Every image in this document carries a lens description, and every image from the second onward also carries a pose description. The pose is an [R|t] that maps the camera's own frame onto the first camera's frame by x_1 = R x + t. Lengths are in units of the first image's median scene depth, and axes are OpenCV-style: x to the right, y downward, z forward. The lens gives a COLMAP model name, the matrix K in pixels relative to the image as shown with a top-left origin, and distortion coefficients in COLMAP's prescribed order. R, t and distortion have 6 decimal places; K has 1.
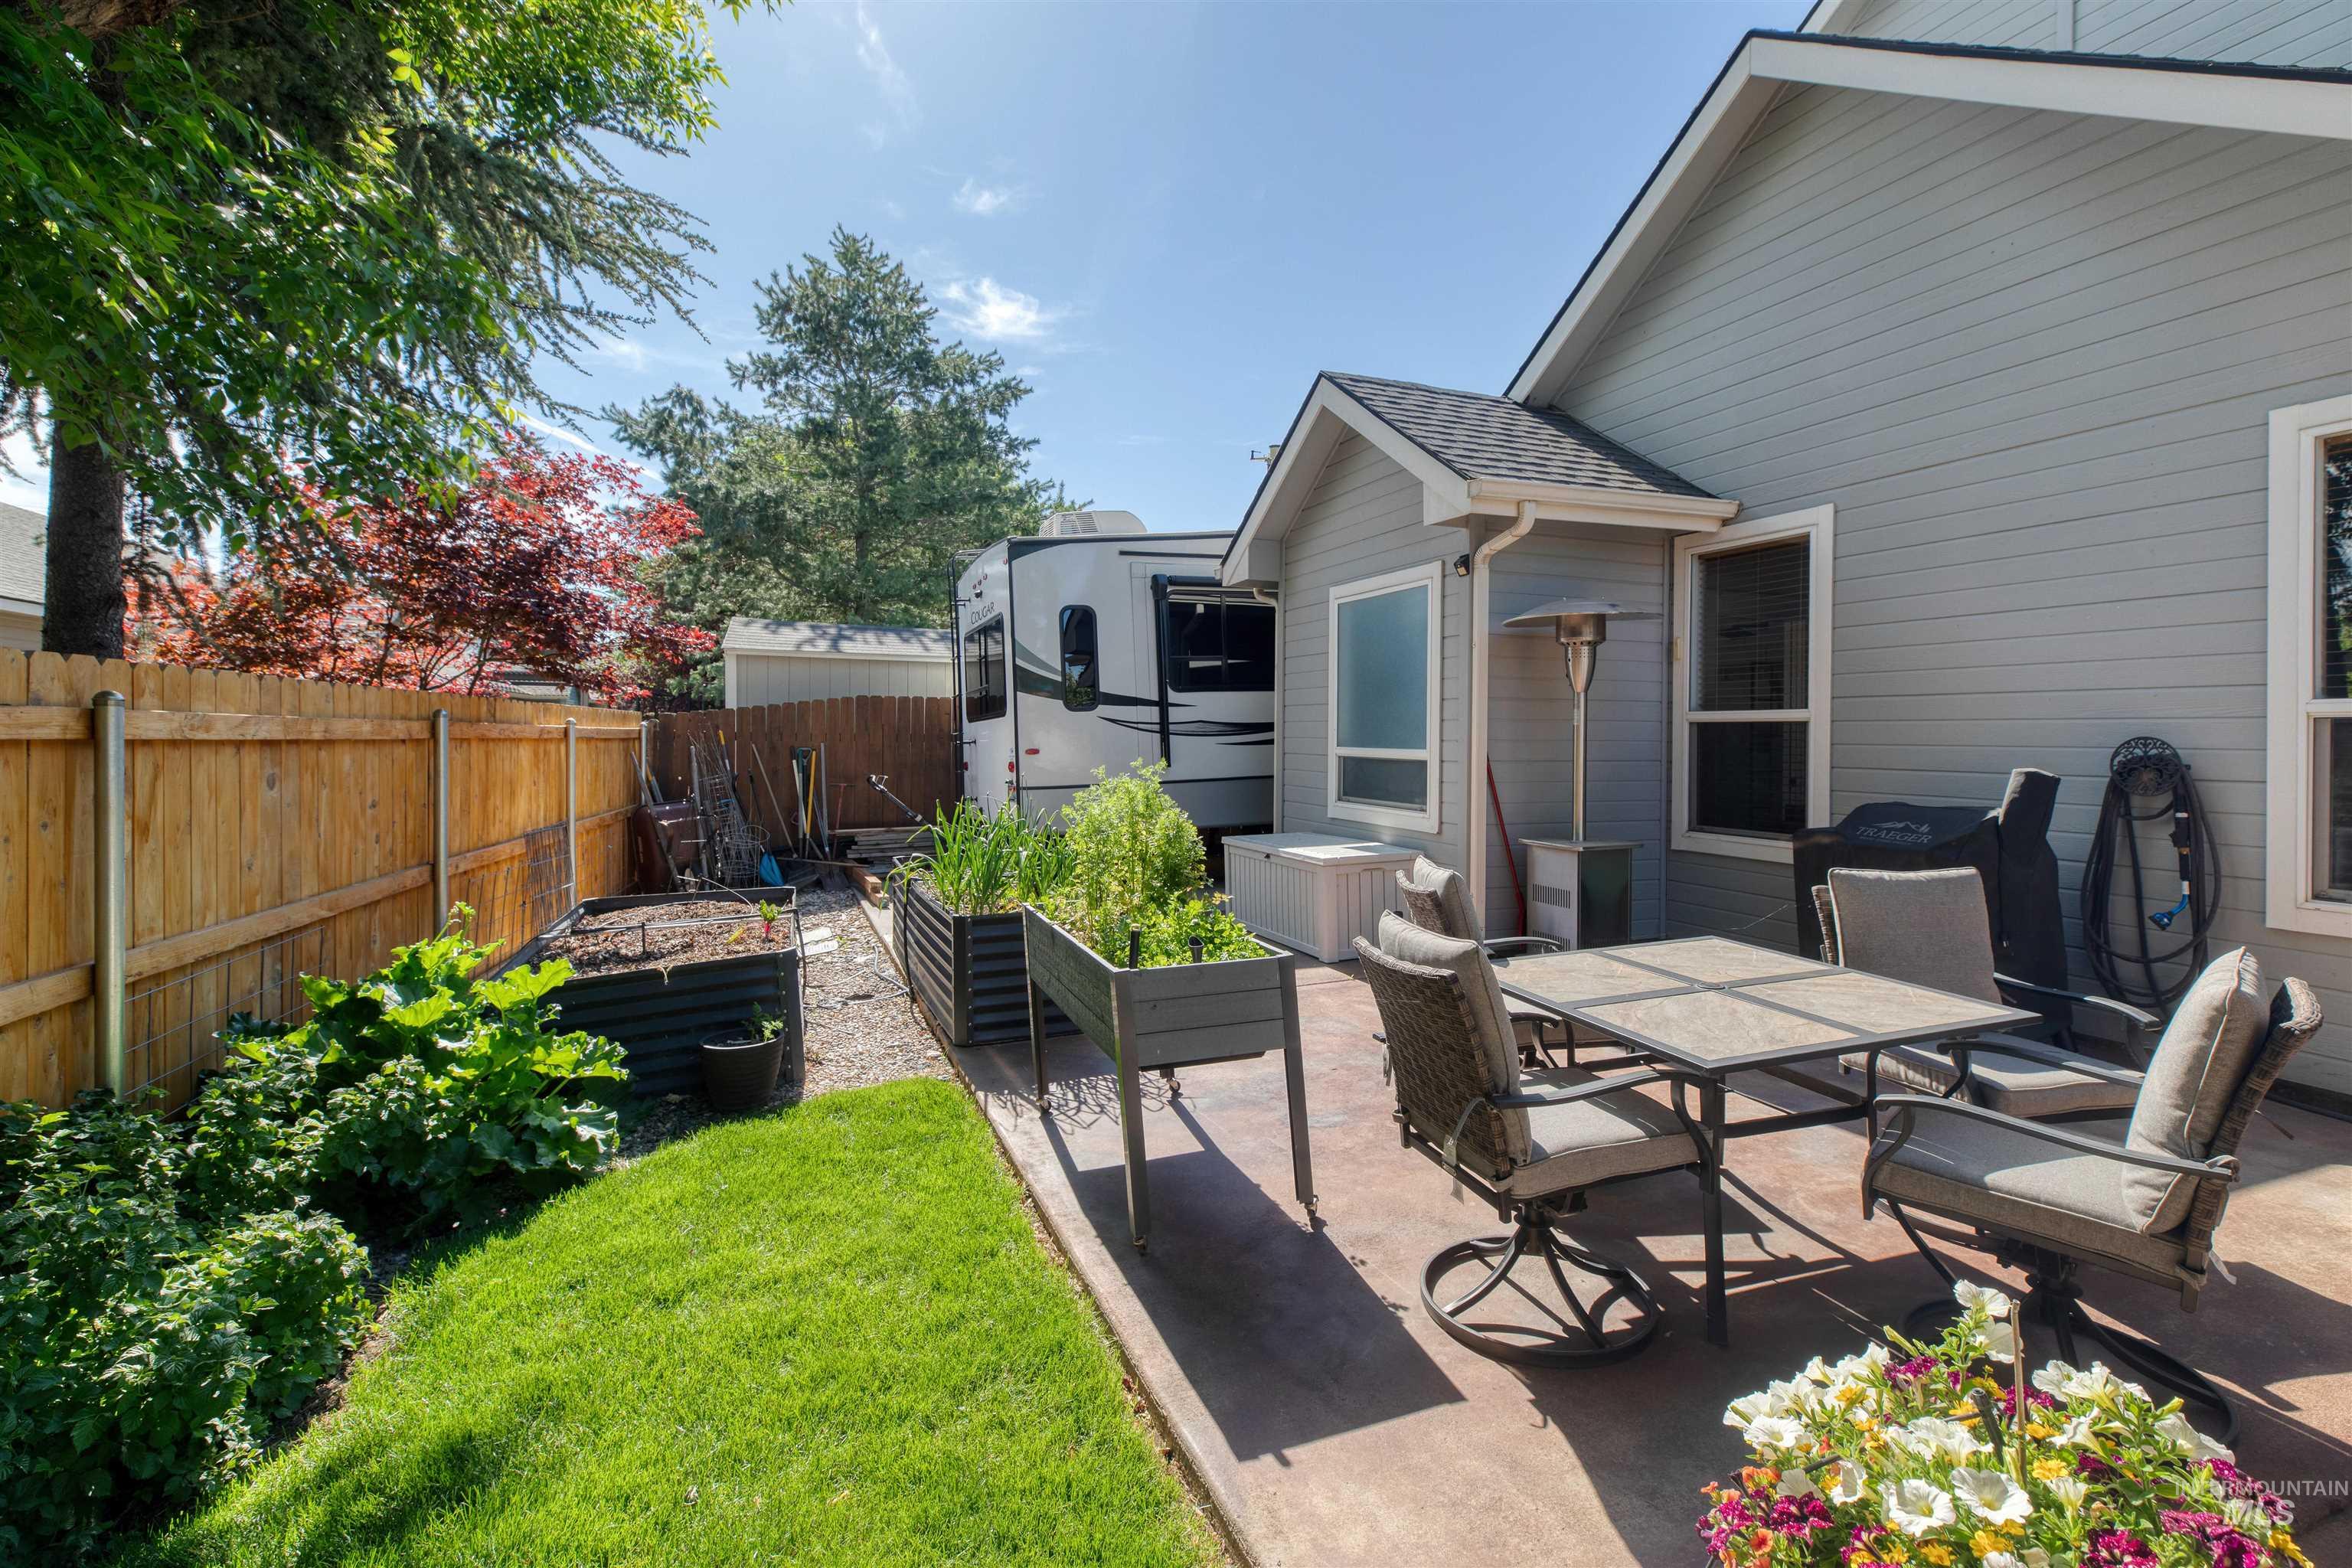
lens RADIAL K [[1064.8, 0, 1183.7], [0, 1064.8, 741.7], [0, 0, 1]] dist [0.004817, -0.000866]
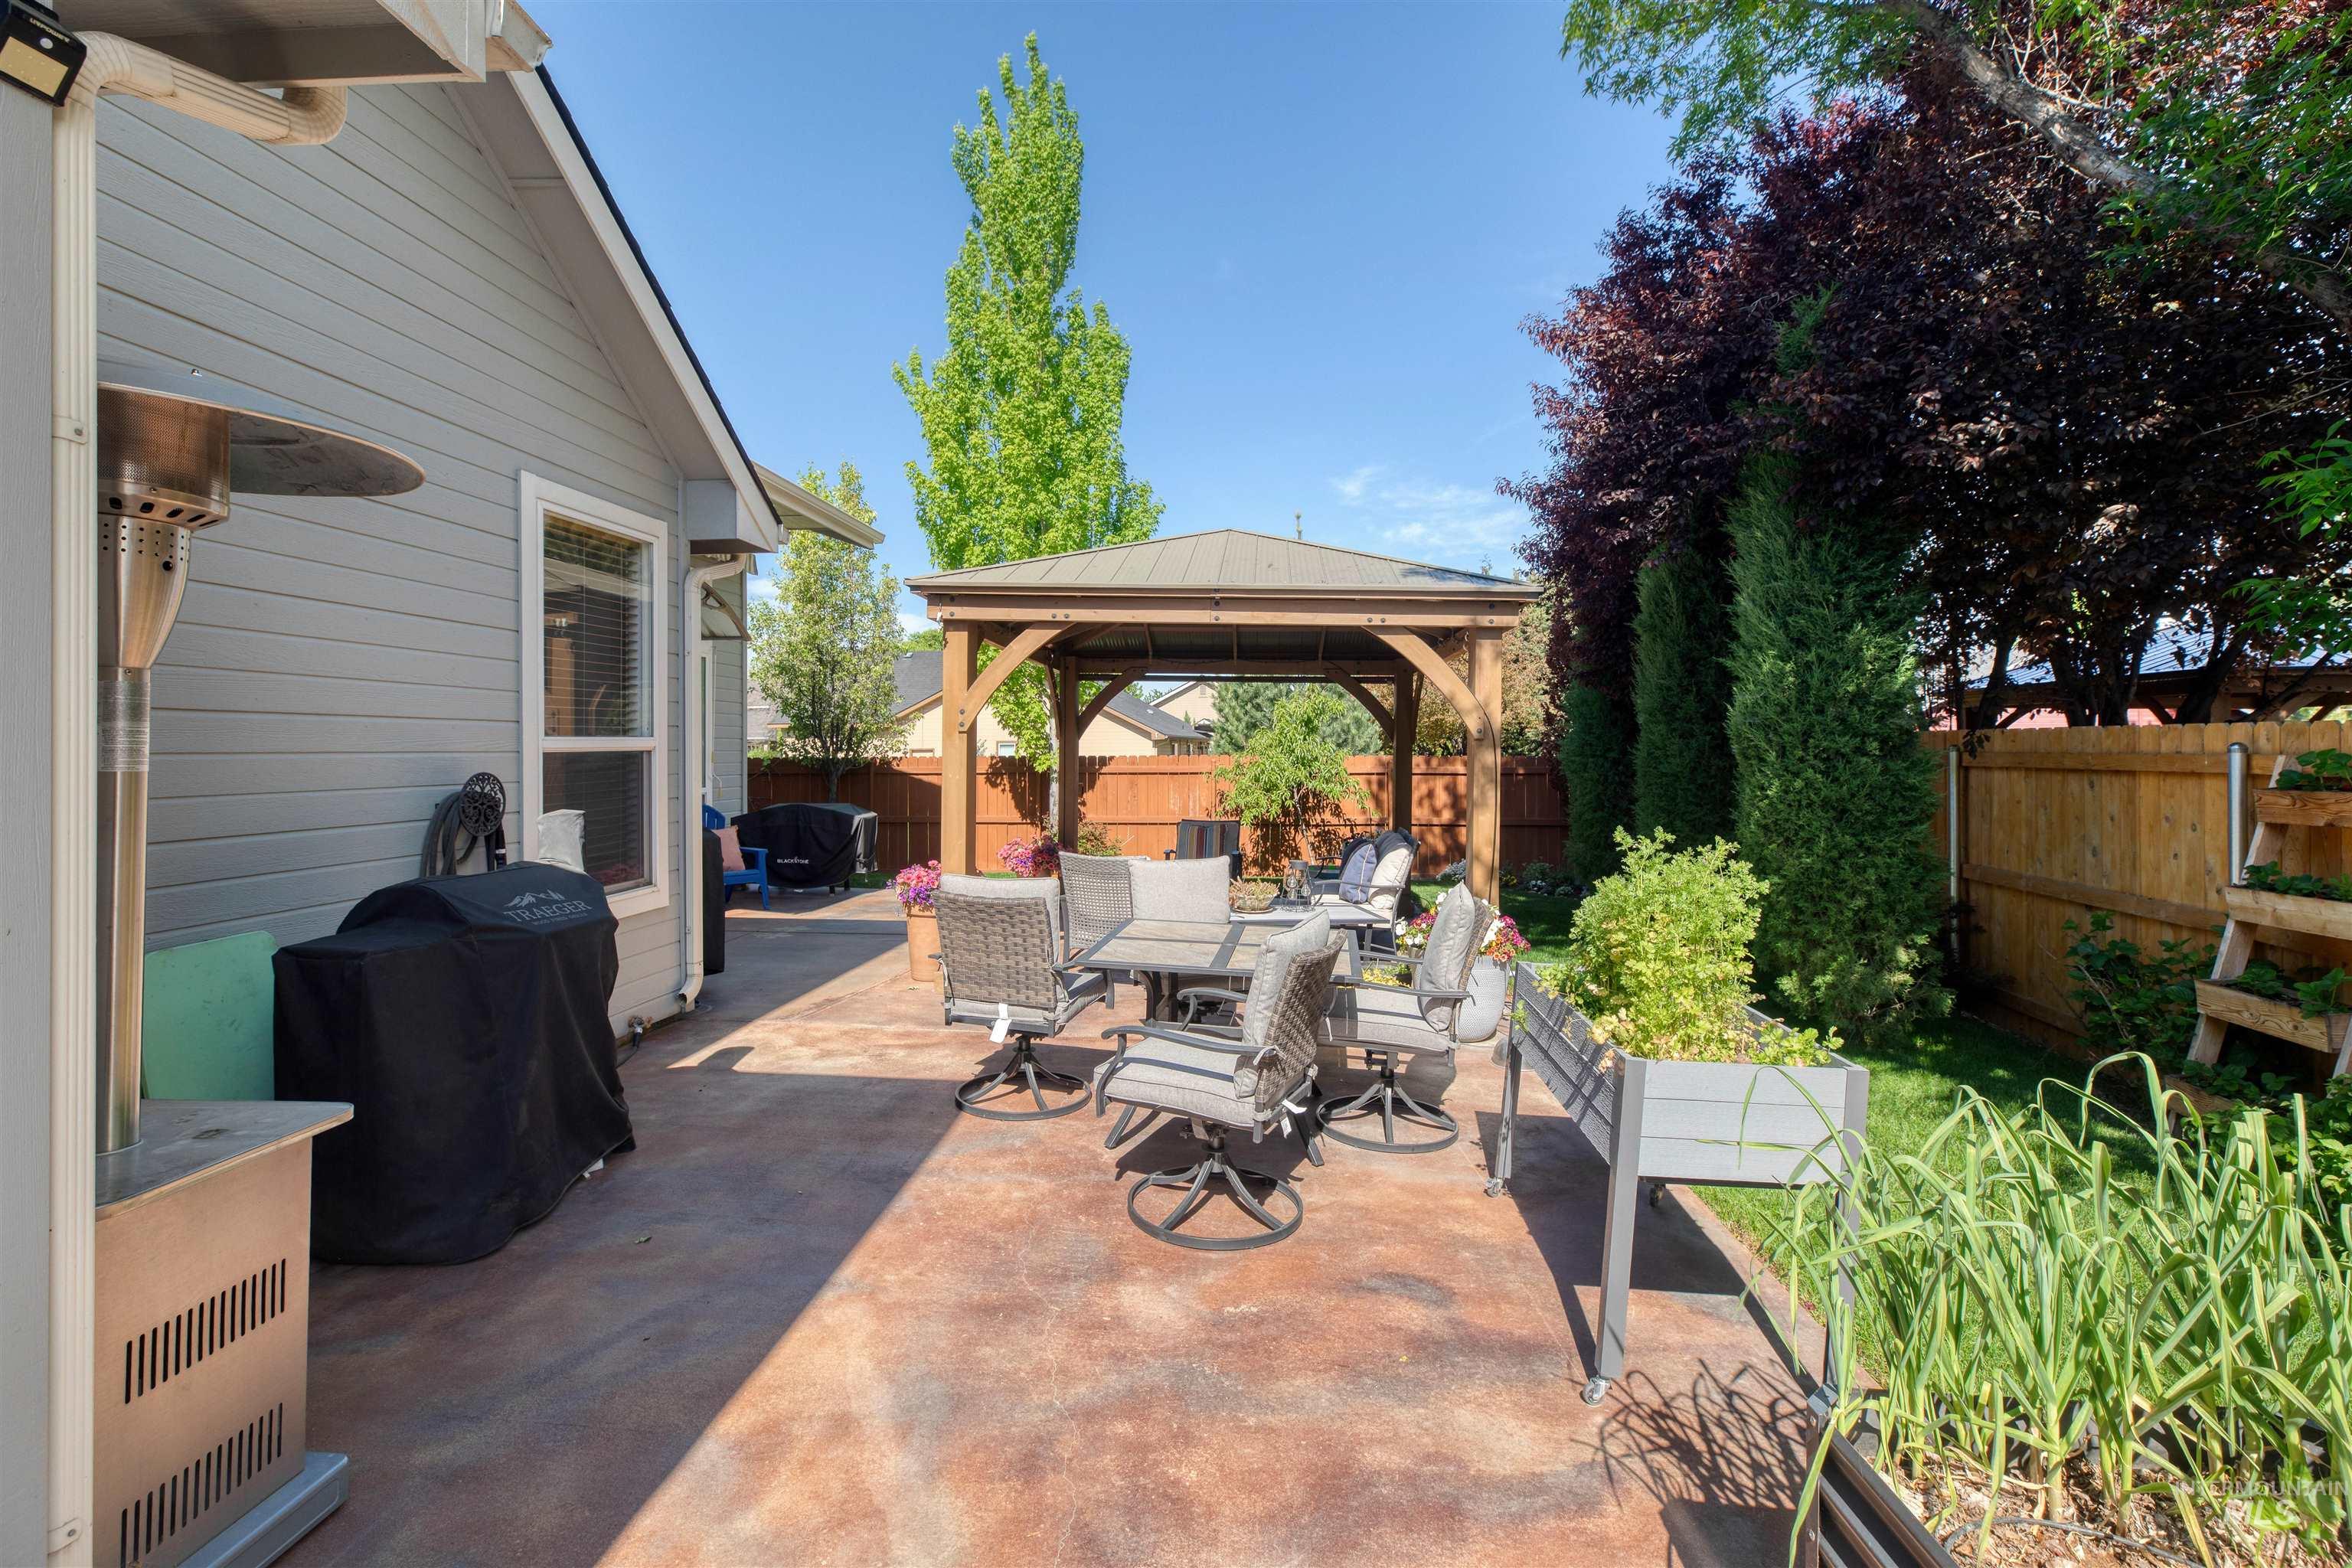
lens RADIAL K [[1064.8, 0, 1183.7], [0, 1064.8, 741.7], [0, 0, 1]] dist [0.004817, -0.000866]
pose [[-0.893291, -0.001520, 0.449476, -0.031592], [0.001800, 0.999974, 0.006958, -0.016144], [-0.449475, 0.007024, -0.893265, 0.739380]]
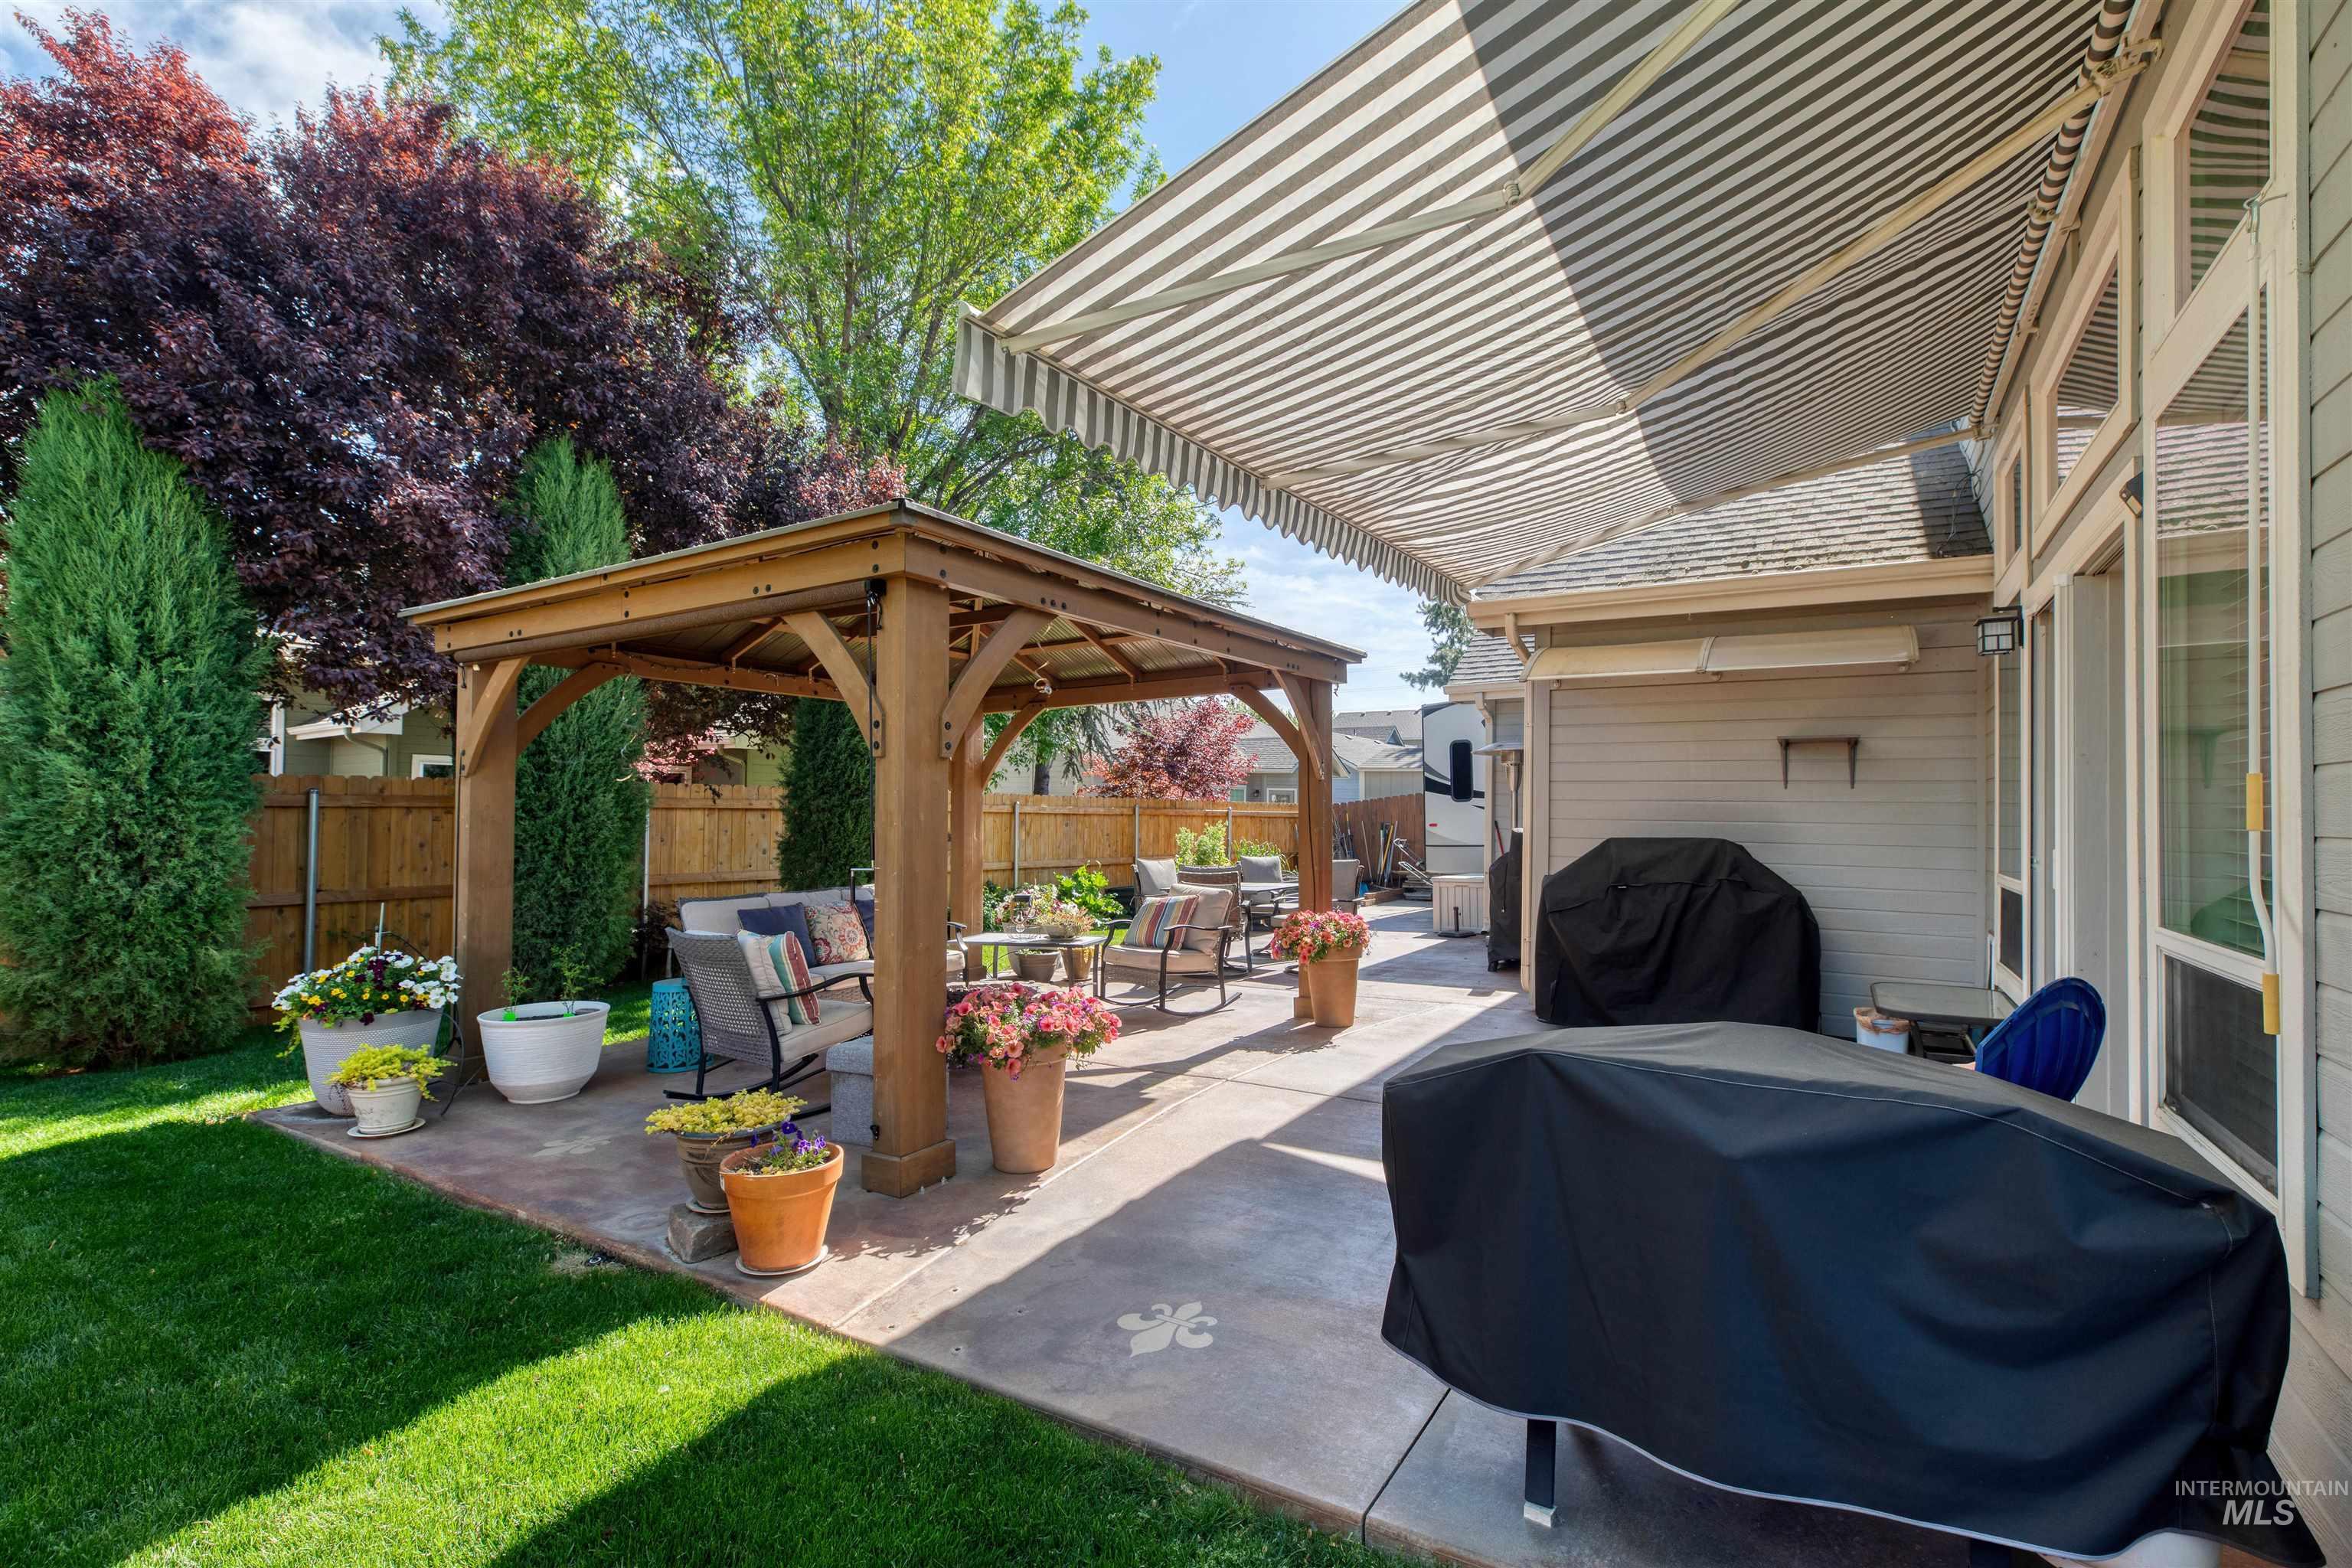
lens RADIAL K [[1059.0, 0, 1193.9], [0, 1059.0, 775.0], [0, 0, 1]] dist [0.000234, -0.000258]
pose [[0.600138, -0.030377, -0.799320, 0.979574], [-0.010798, 0.998880, -0.046069, 0.011799], [0.799824, 0.036278, 0.599138, -0.356469]]
